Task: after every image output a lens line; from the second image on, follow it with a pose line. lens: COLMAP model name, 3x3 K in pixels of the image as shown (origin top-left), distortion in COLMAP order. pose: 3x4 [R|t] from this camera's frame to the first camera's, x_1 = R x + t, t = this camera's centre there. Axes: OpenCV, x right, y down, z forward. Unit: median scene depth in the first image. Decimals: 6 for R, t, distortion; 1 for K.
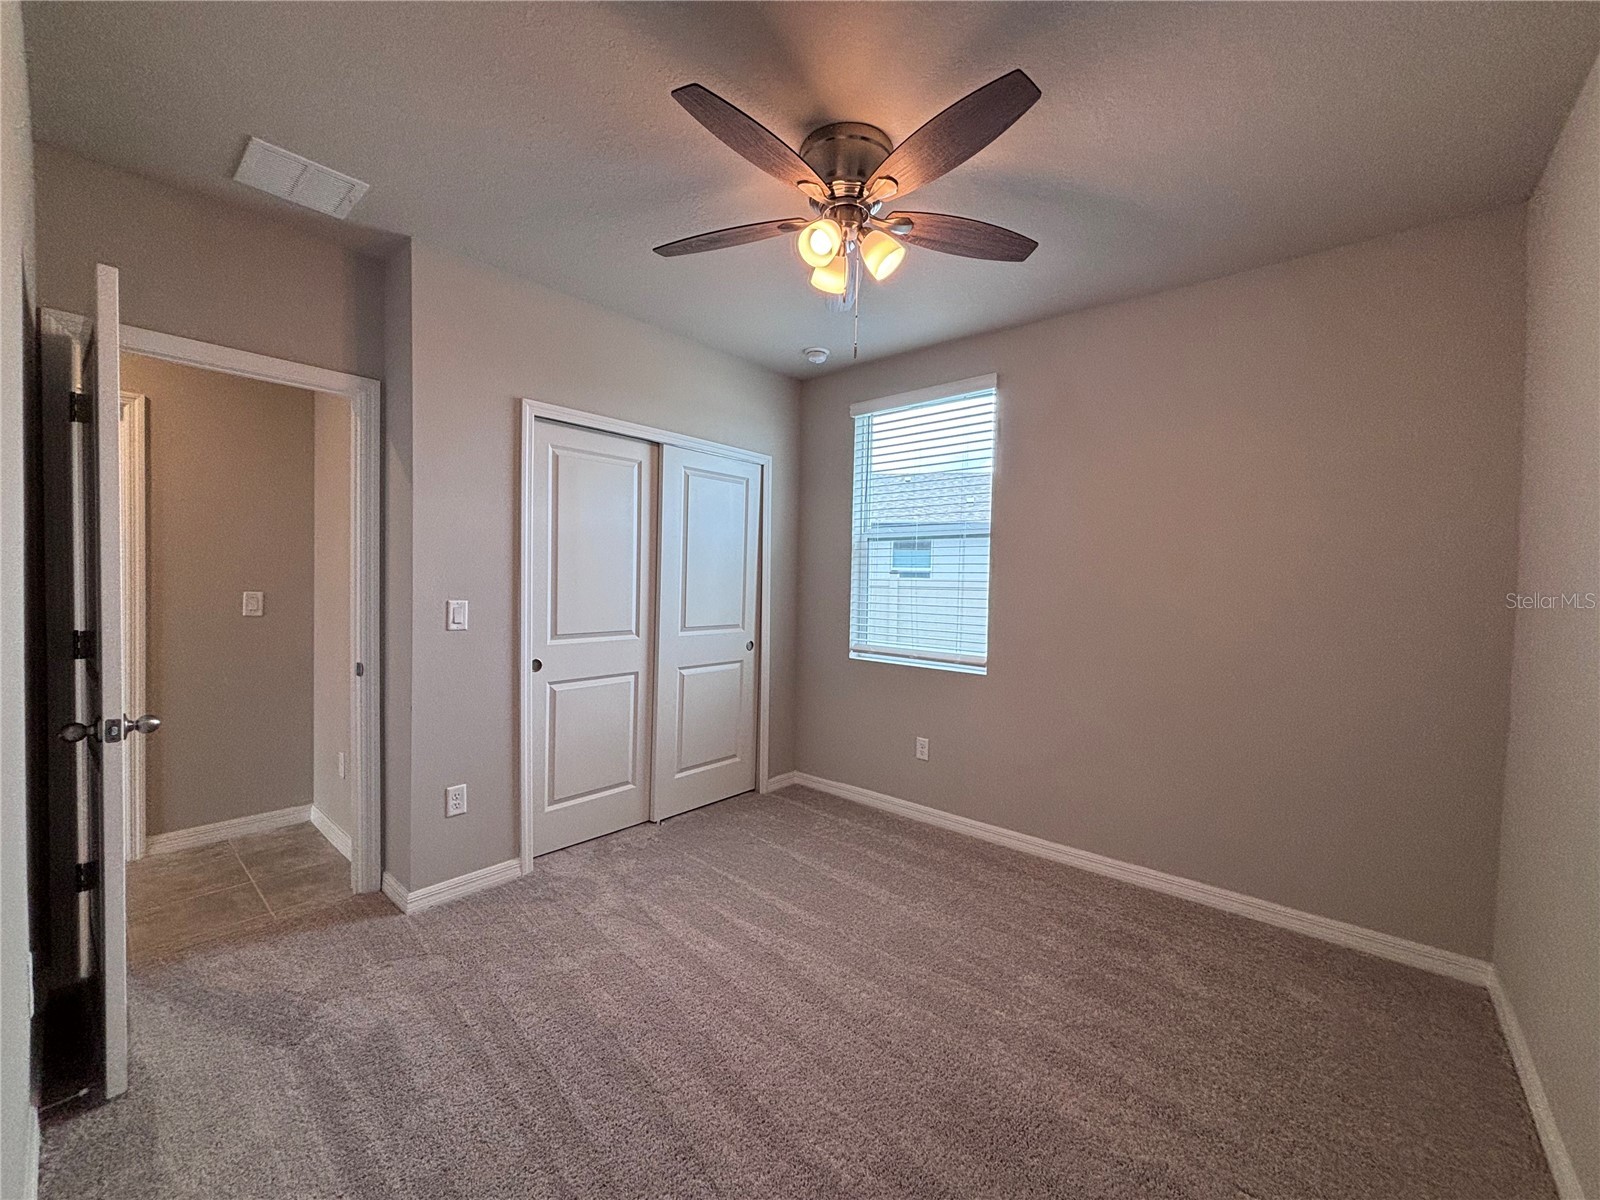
lens RADIAL K [[642.7, 0, 800.0], [0, 642.7, 600.0], [0, 0, 1]] dist [0.003284, 0.000384]
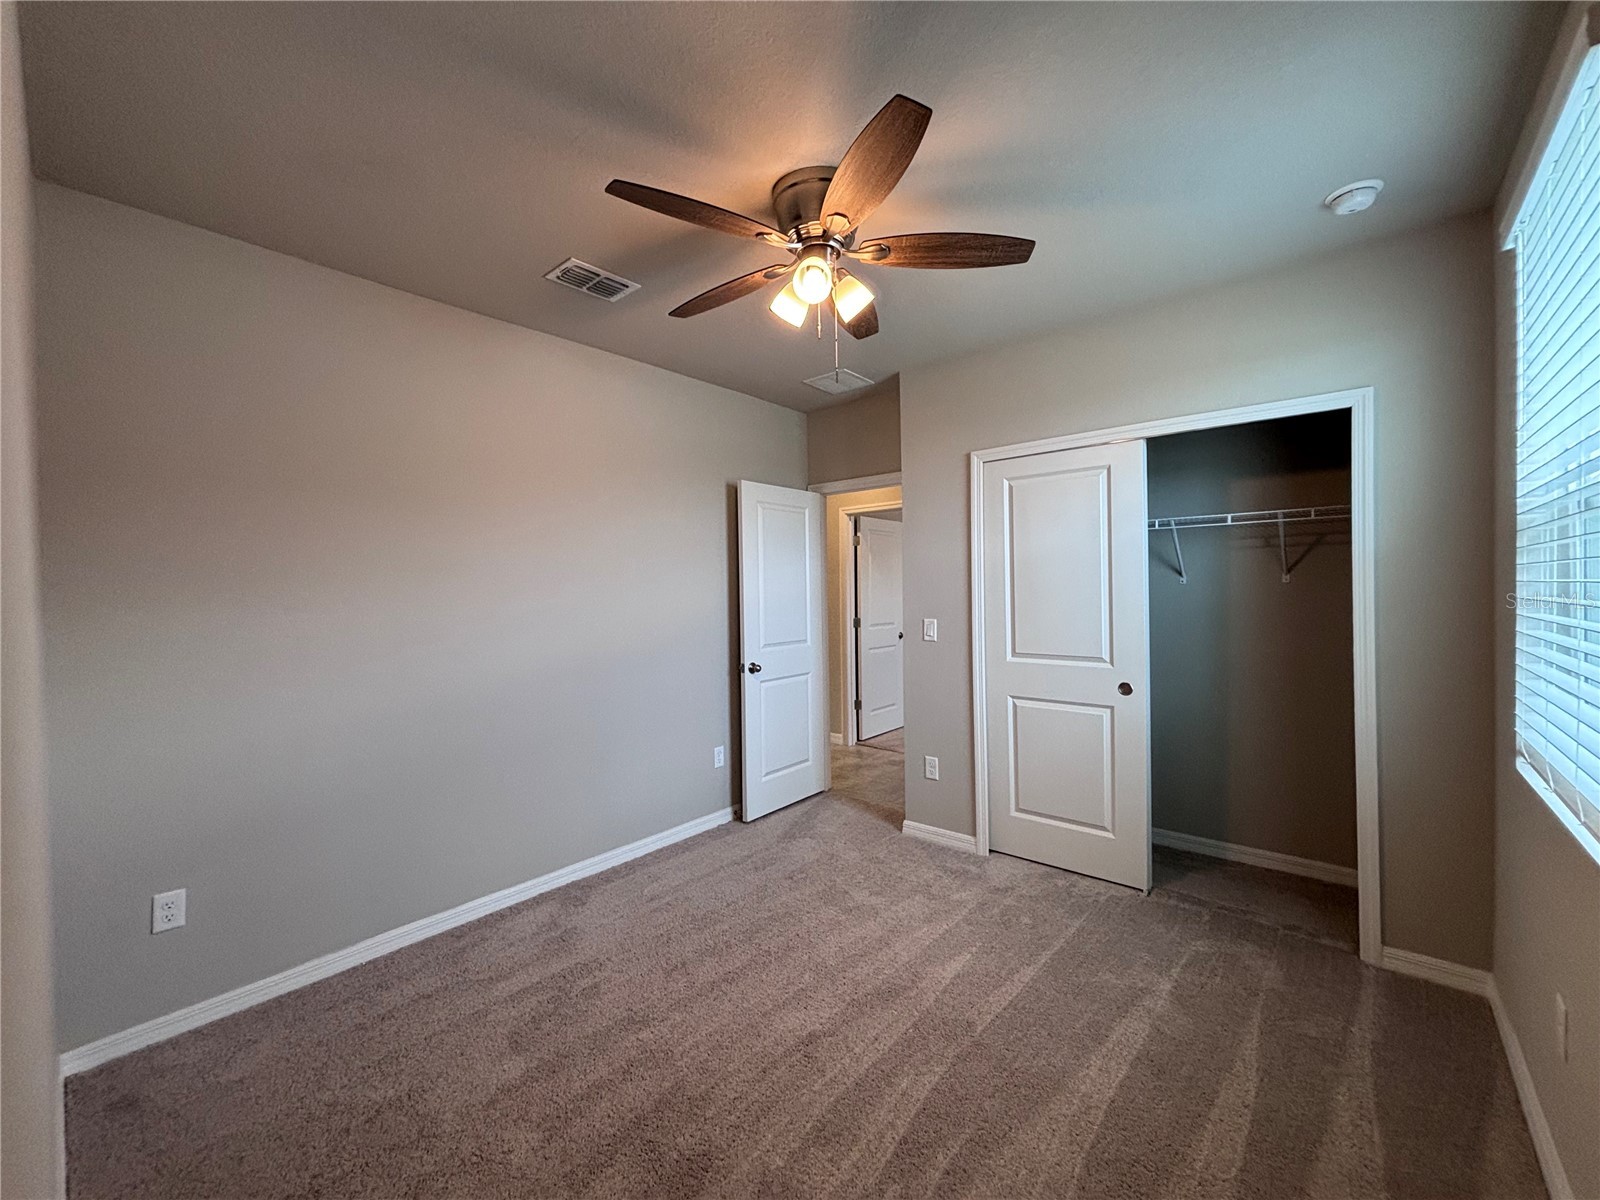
lens RADIAL K [[642.7, 0, 800.0], [0, 642.7, 600.0], [0, 0, 1]] dist [0.003284, 0.000384]
pose [[-0.004473, 0.000727, -0.999990, 0.805909], [-0.016861, 0.999858, 0.000802, -0.035156], [0.999848, 0.016864, -0.004460, 0.726074]]
